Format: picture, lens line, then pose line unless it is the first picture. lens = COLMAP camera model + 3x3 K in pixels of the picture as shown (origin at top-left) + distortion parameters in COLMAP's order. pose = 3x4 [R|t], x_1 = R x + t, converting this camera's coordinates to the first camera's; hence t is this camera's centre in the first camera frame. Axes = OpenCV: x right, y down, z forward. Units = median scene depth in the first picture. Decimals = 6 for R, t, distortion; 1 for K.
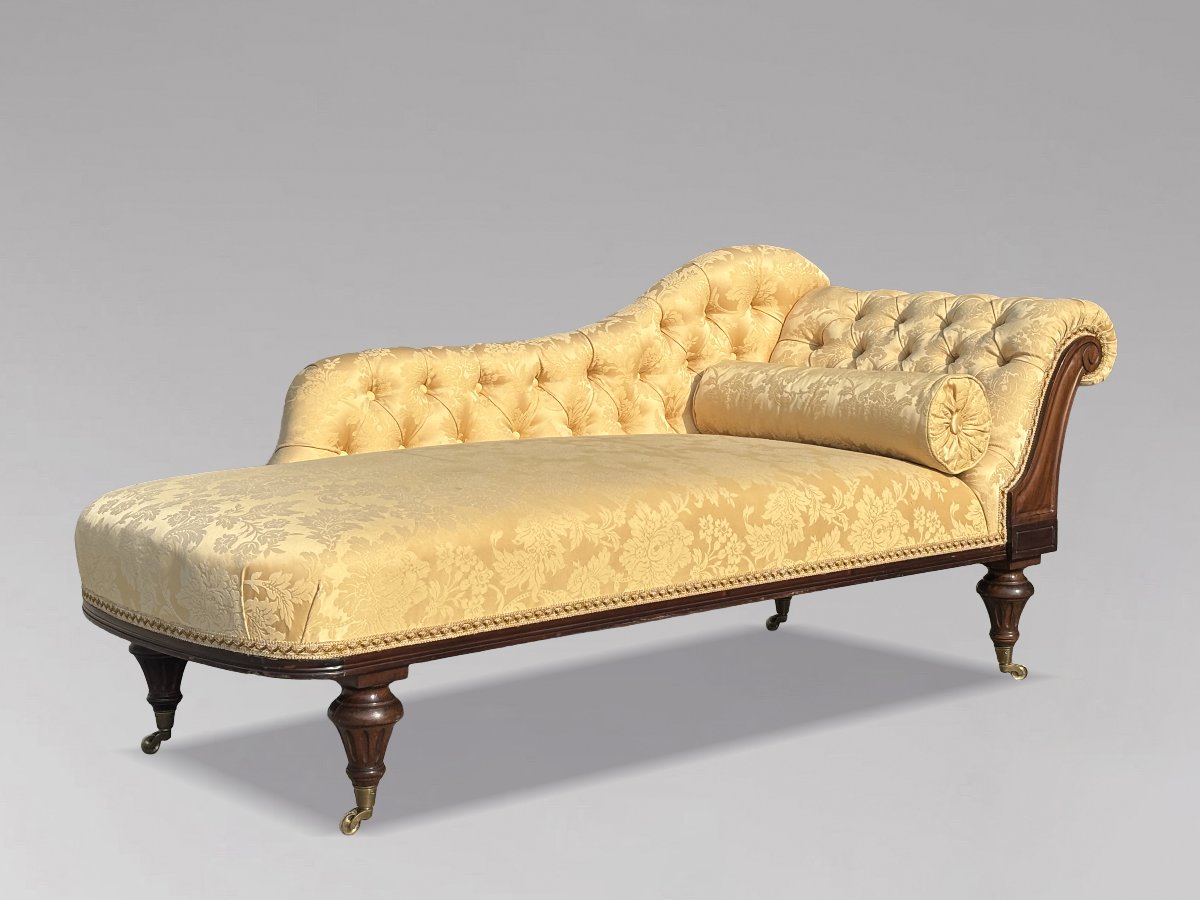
lens RADIAL K [[2039.6, 0, 621.8], [0, 2039.6, 446.9], [0, 0, 1]] dist [0.311582, -1.568868]
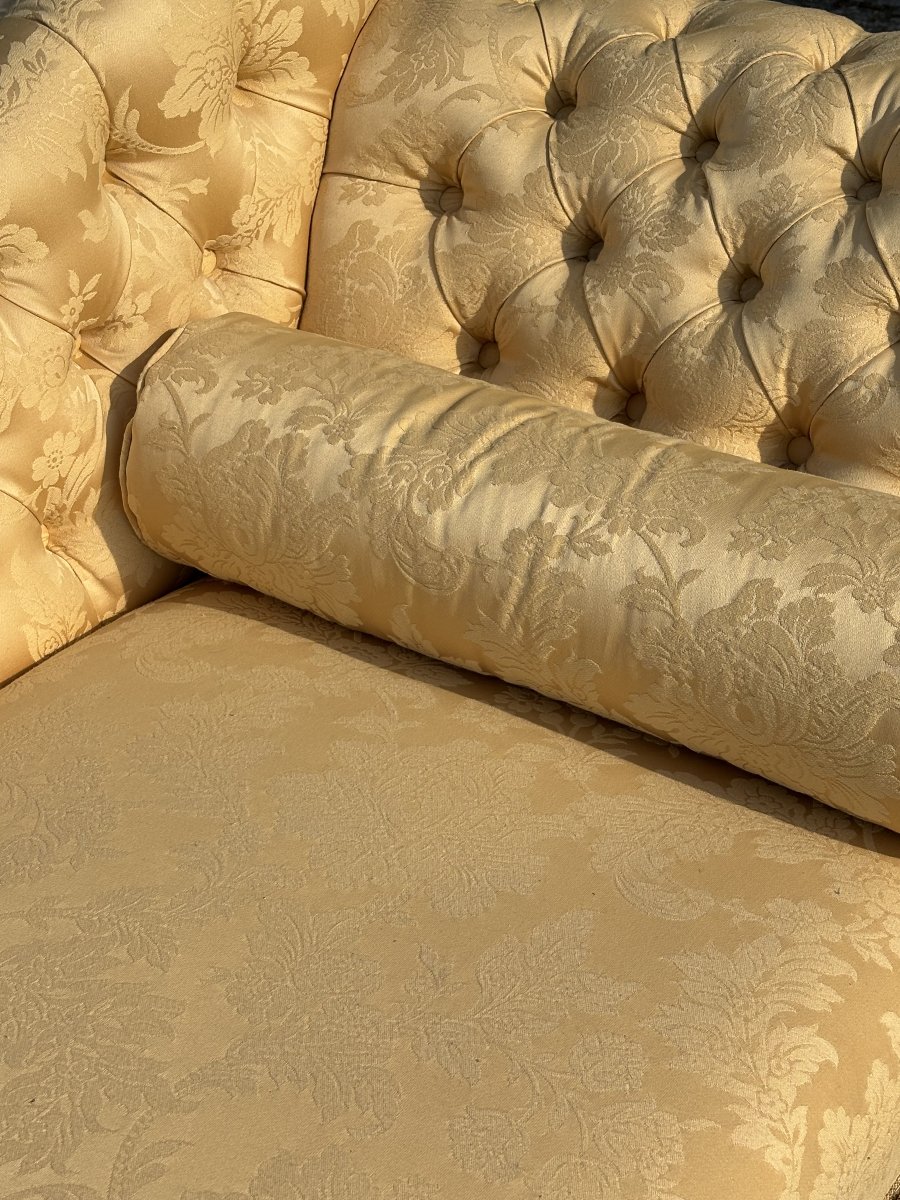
lens RADIAL K [[2039.6, 0, 451.1], [0, 2039.6, 630.2], [0, 0, 1]] dist [0.311582, -1.568868]
pose [[0.972225, -0.179658, 0.150006, 0.036634], [0.085214, 0.868642, 0.488056, -0.178966], [-0.217985, -0.461718, 0.859825, 0.771719]]
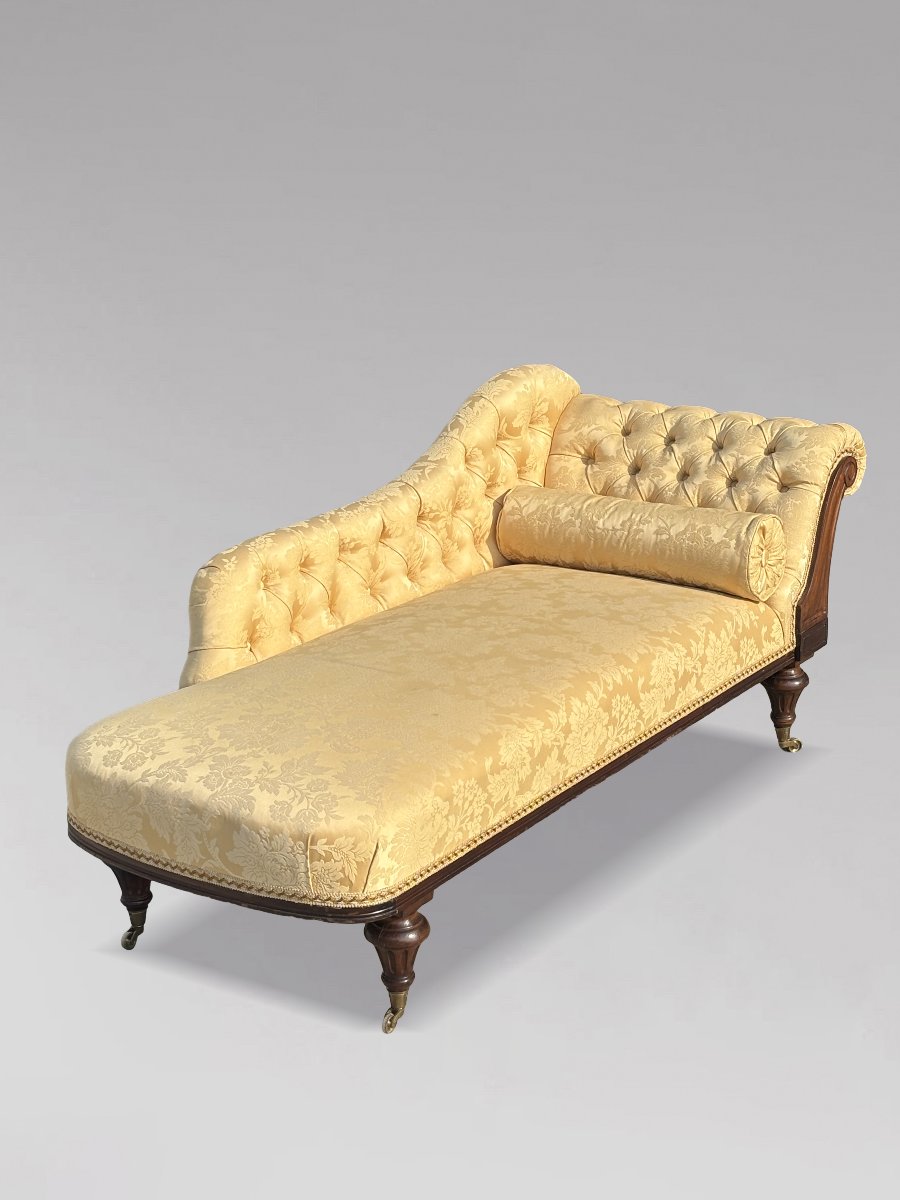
lens RADIAL K [[2039.6, 0, 451.1], [0, 2039.6, 630.2], [0, 0, 1]] dist [0.311582, -1.568868]
pose [[0.966689, -0.099315, 0.235899, -0.283011], [0.051483, 0.978261, 0.200886, -0.213394], [-0.250721, -0.182050, 0.950787, -0.052196]]
